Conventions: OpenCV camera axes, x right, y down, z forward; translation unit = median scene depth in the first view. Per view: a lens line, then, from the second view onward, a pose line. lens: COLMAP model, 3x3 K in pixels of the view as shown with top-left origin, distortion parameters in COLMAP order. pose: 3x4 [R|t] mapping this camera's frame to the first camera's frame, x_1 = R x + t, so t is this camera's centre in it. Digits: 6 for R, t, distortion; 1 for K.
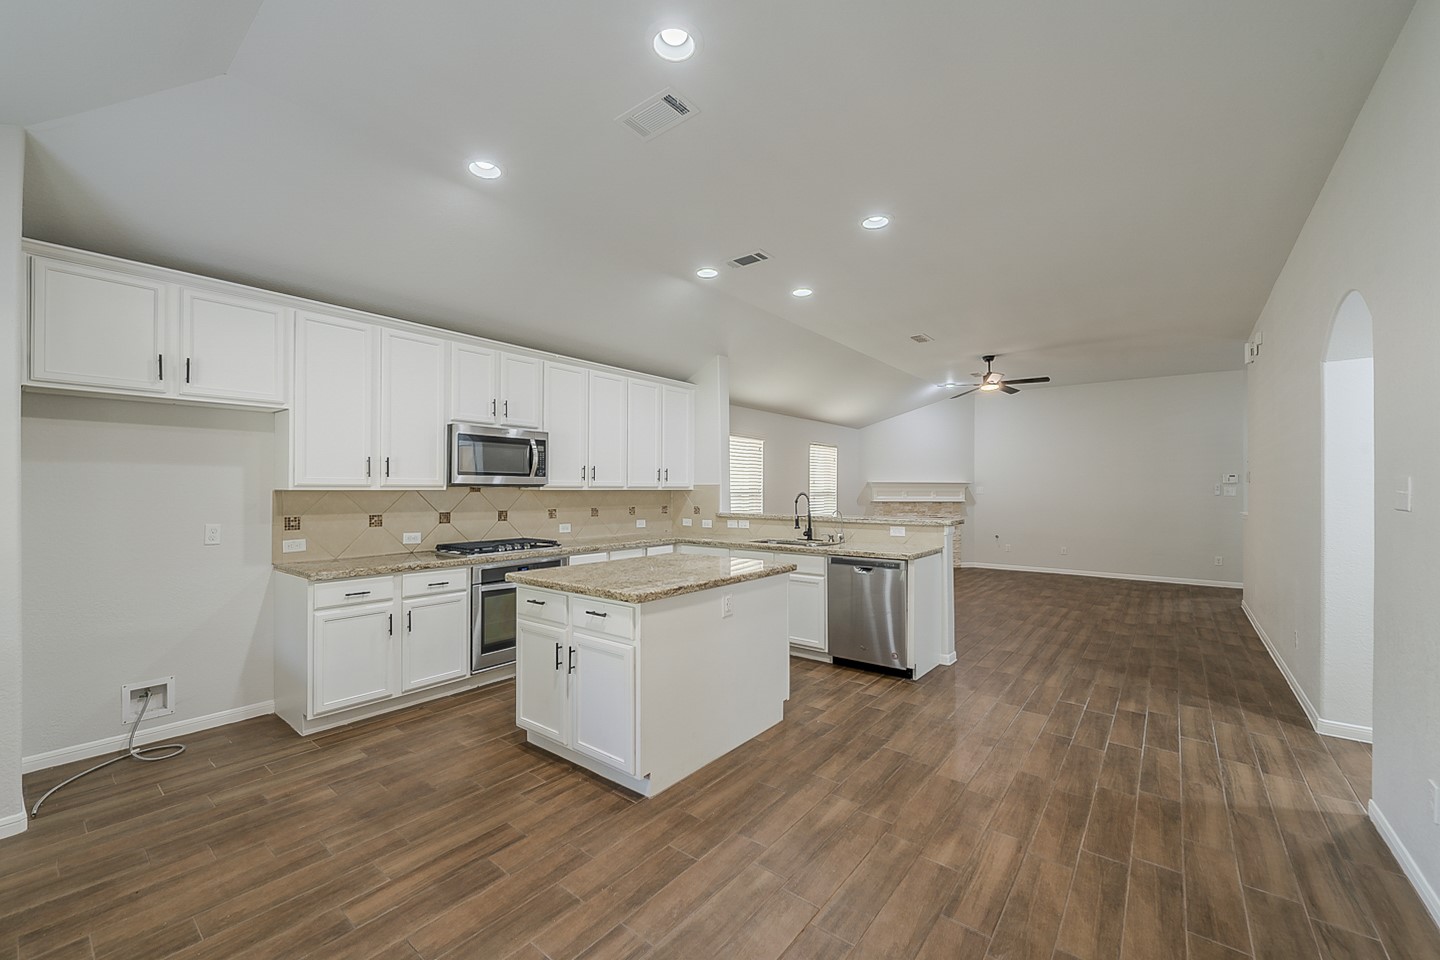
lens RADIAL K [[576.2, 0, 721.5], [0, 576.2, 484.5], [0, 0, 1]] dist [-0.000816, -0.000112]
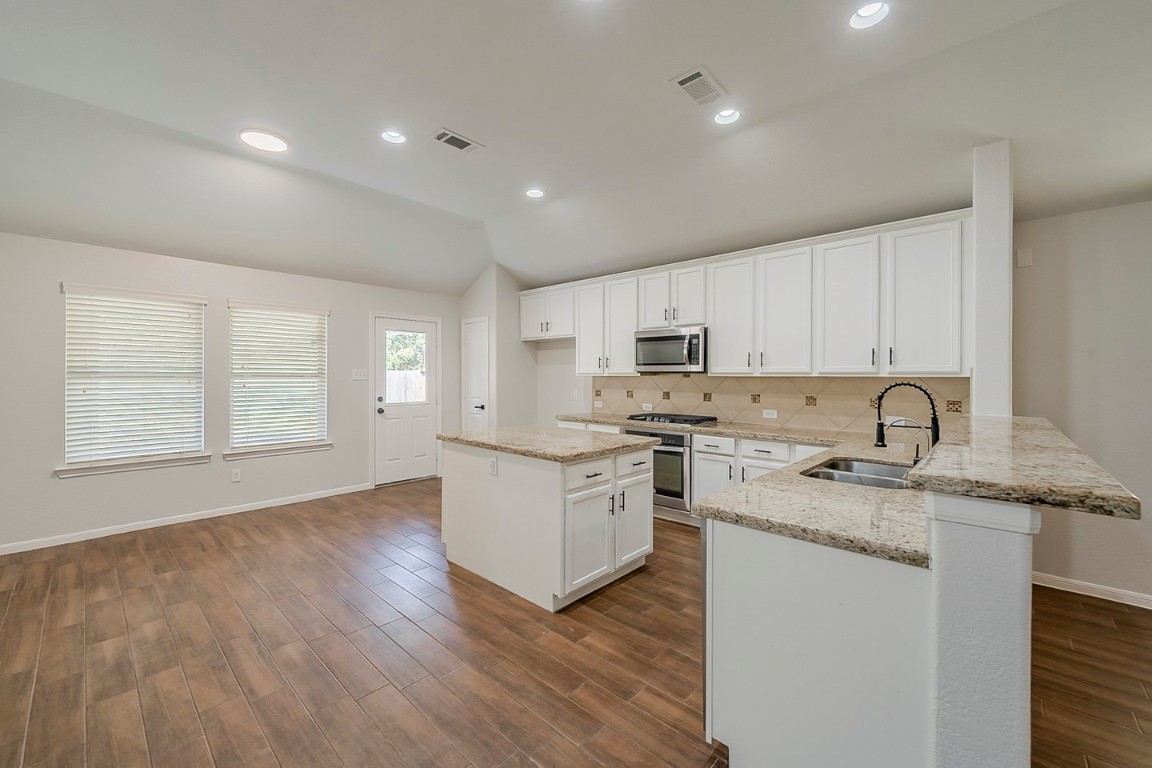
lens RADIAL K [[457.3, 0, 562.6], [0, 457.3, 374.4], [0, 0, 1]] dist [0.000484, -0.000116]
pose [[-0.095719, -0.004256, -0.995399, 0.696999], [0.006283, 0.999968, -0.004879, 0.009573], [0.995389, -0.006721, -0.095689, 0.873750]]
